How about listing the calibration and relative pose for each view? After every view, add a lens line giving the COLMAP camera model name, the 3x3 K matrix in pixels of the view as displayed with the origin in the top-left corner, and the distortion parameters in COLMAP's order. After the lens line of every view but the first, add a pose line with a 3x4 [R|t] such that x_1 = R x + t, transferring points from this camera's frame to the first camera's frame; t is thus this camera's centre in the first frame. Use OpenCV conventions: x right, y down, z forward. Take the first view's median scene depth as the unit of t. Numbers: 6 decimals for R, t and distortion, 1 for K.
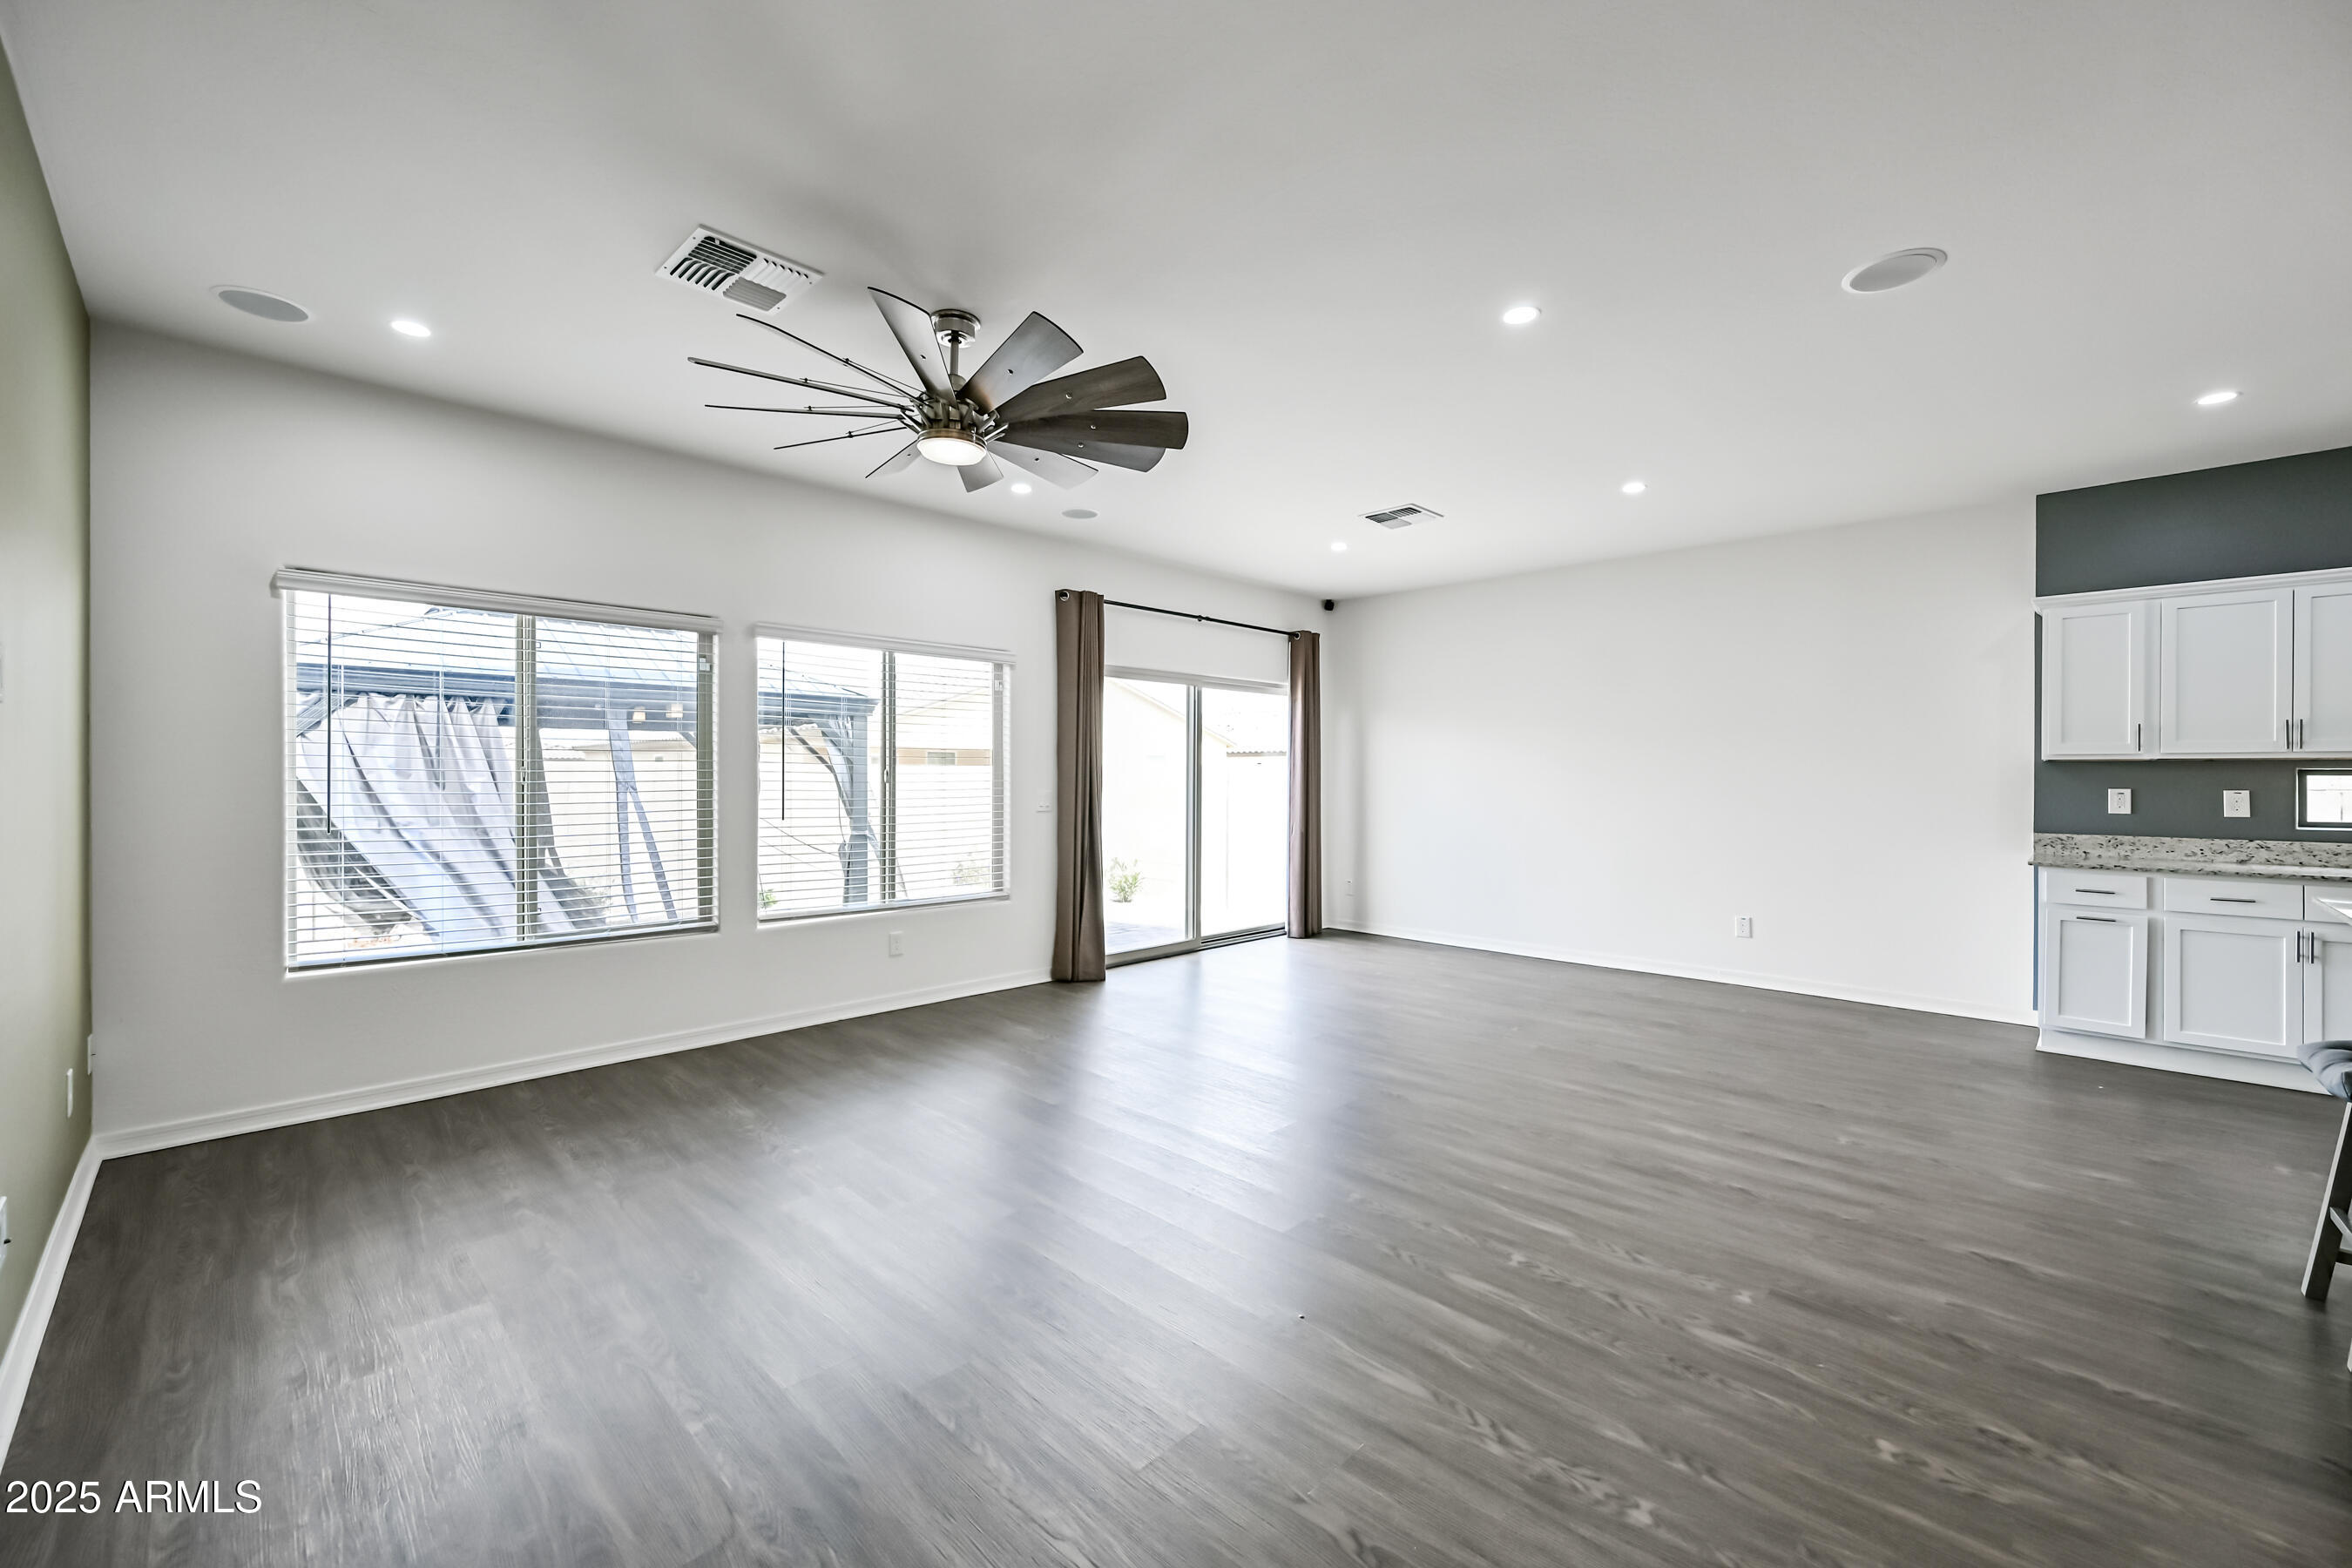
lens RADIAL K [[948.0, 0, 1170.9], [0, 948.0, 773.5], [0, 0, 1]] dist [-0.005620, 0.001219]
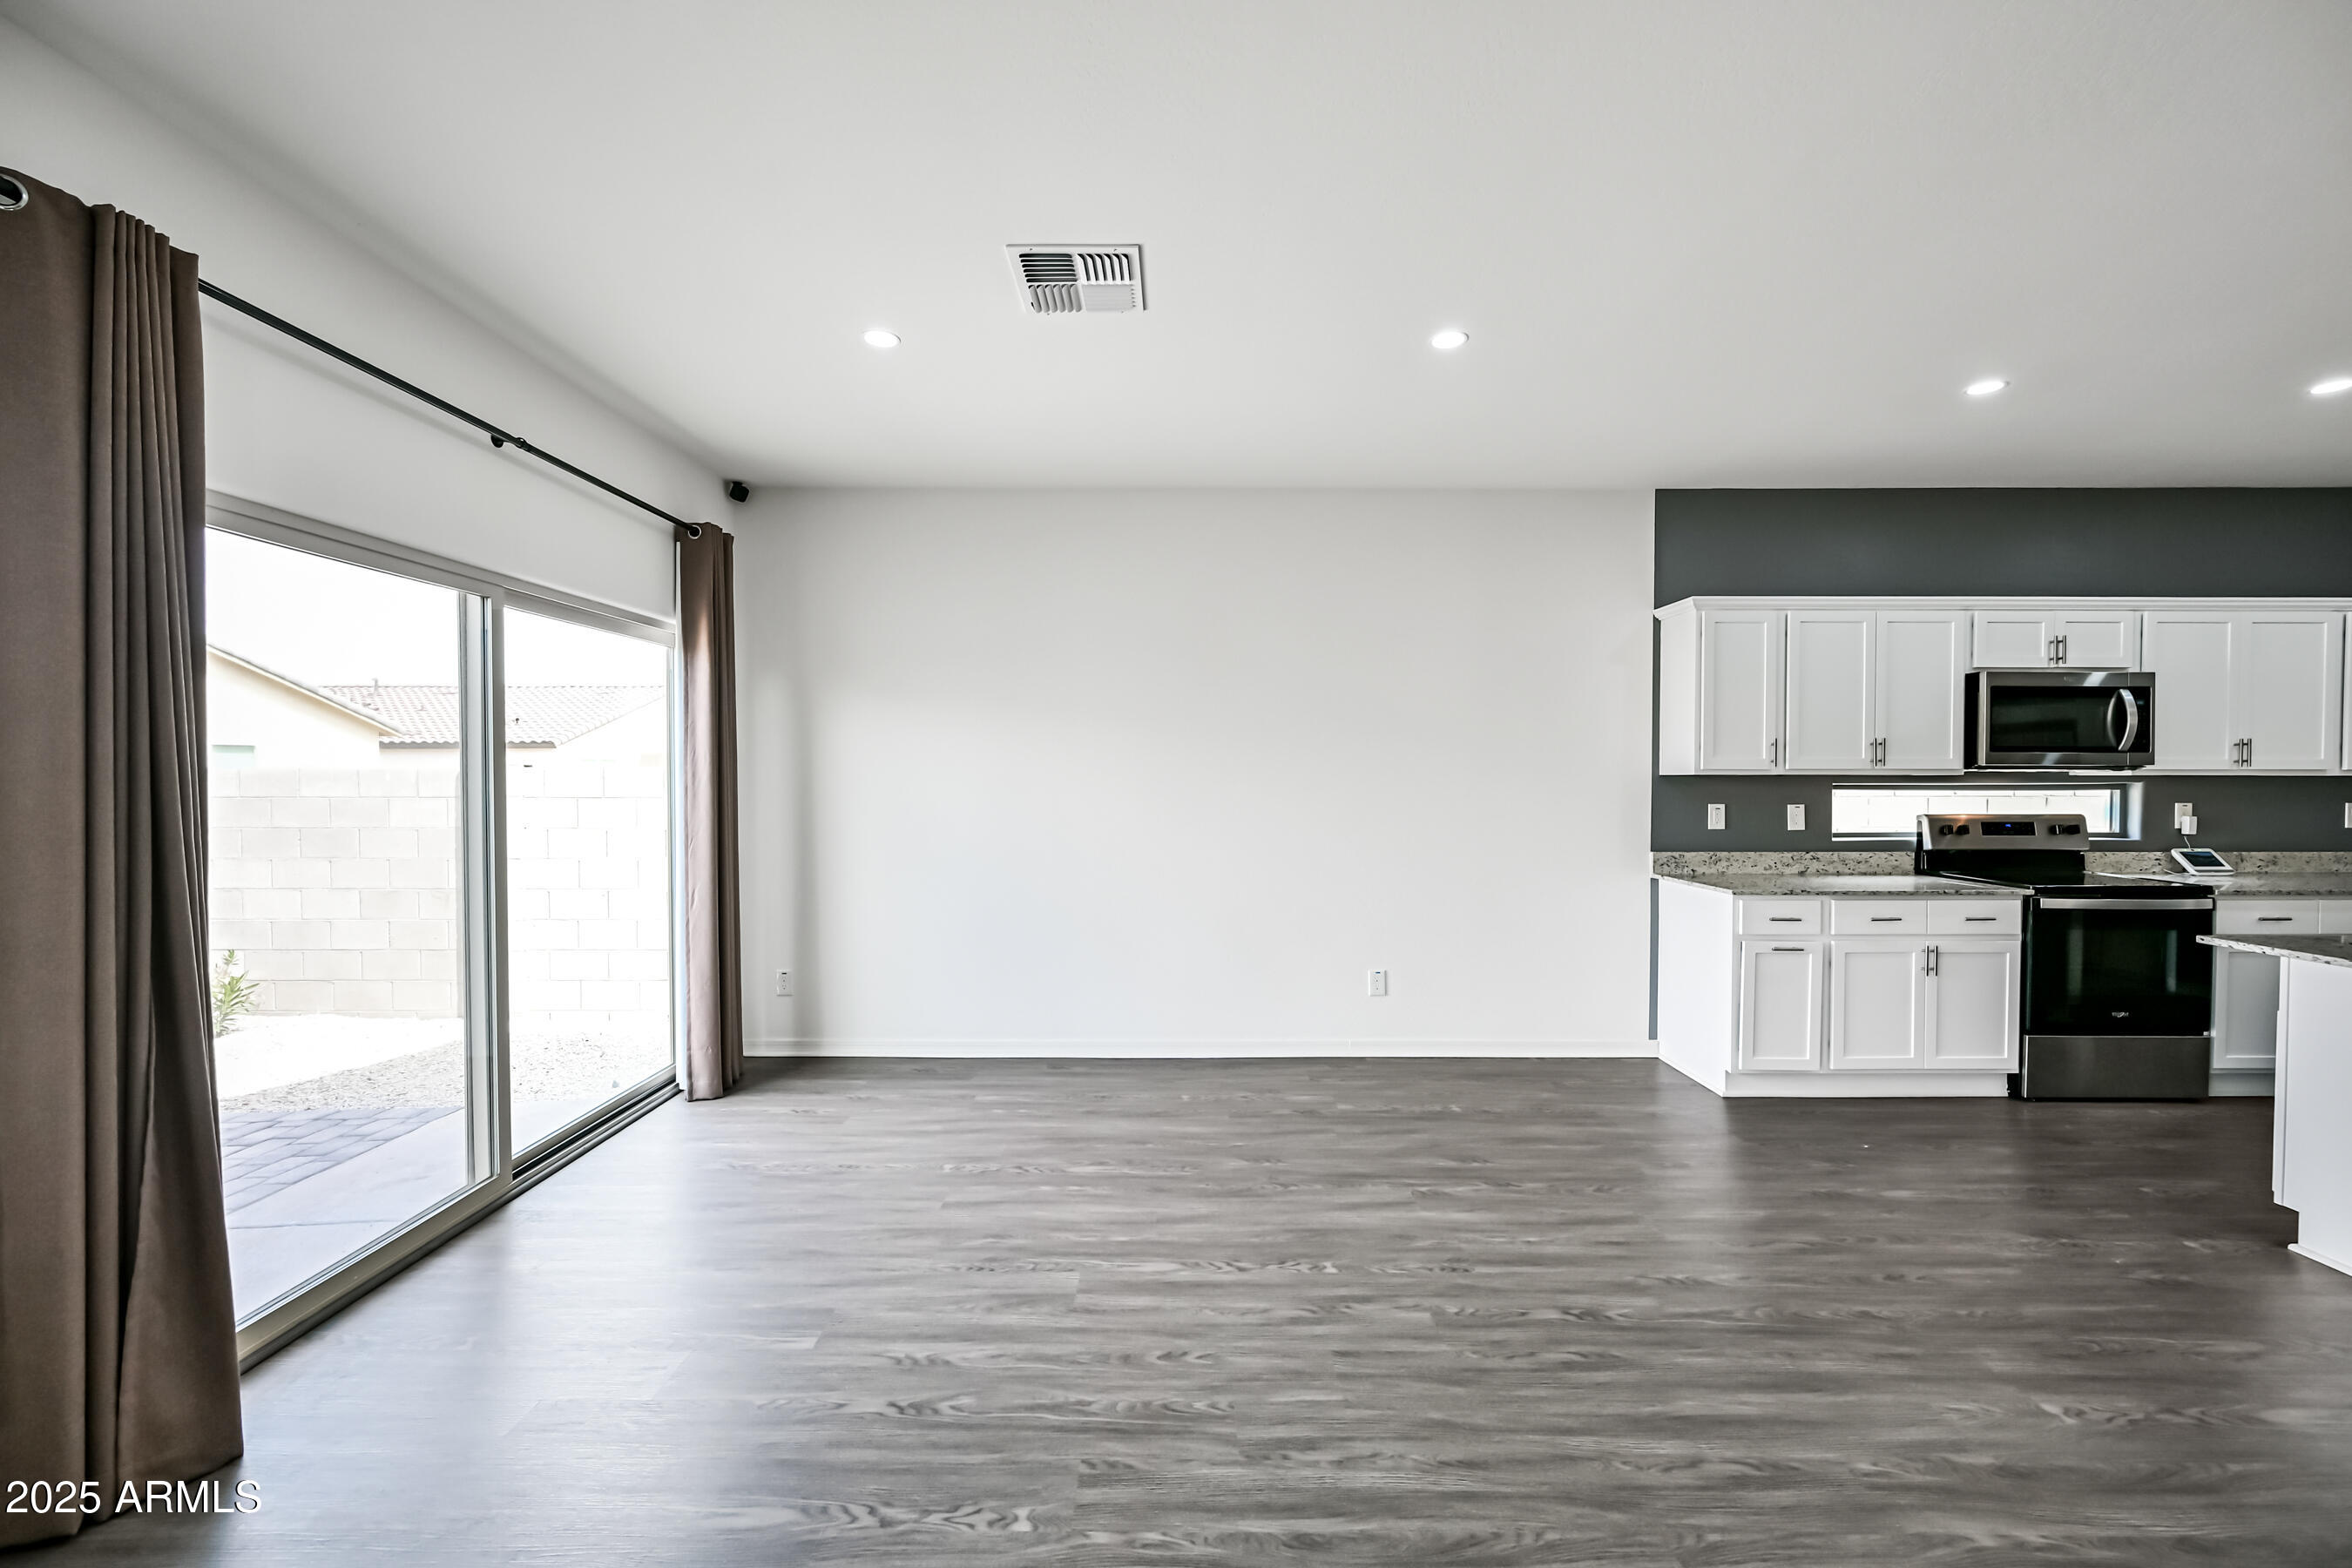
lens RADIAL K [[948.0, 0, 1178.9], [0, 948.0, 789.6], [0, 0, 1]] dist [-0.005620, 0.001219]
pose [[0.707699, -0.015440, 0.706346, -0.088351], [-0.000106, 0.999759, 0.021960, -0.021288], [-0.706515, -0.015616, 0.707526, 0.736419]]
